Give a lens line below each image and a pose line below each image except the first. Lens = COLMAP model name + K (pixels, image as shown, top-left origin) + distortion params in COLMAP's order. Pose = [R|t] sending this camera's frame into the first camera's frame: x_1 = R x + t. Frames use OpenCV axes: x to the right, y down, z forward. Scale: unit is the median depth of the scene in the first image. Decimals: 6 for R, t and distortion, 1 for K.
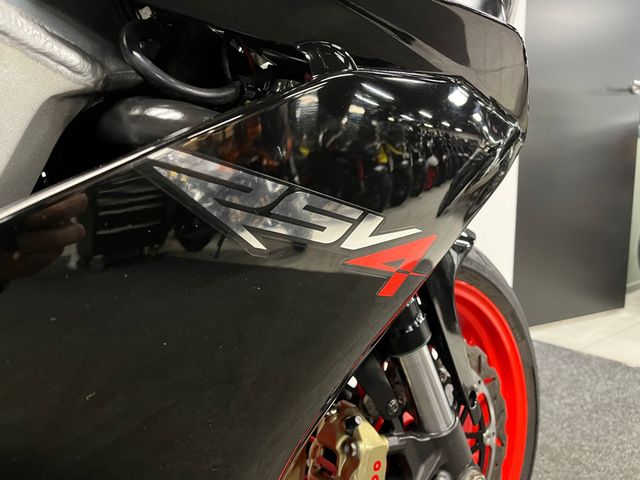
lens RADIAL K [[487.7, 0, 320.3], [0, 487.7, 238.7], [0, 0, 1]] dist [0.080921, -0.100410]
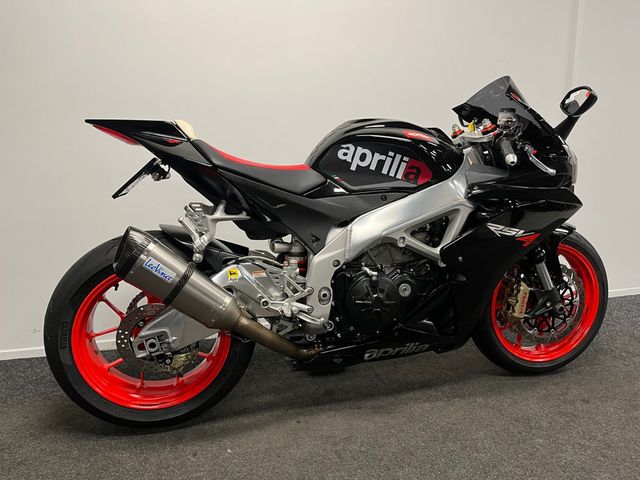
lens RADIAL K [[487.7, 0, 321.6], [0, 487.7, 236.2], [0, 0, 1]] dist [0.080921, -0.100410]
pose [[0.916927, 0.070159, -0.392838, 0.135953], [-0.035078, 0.994784, 0.095786, -0.256960], [0.397509, -0.074049, 0.914606, -2.907084]]
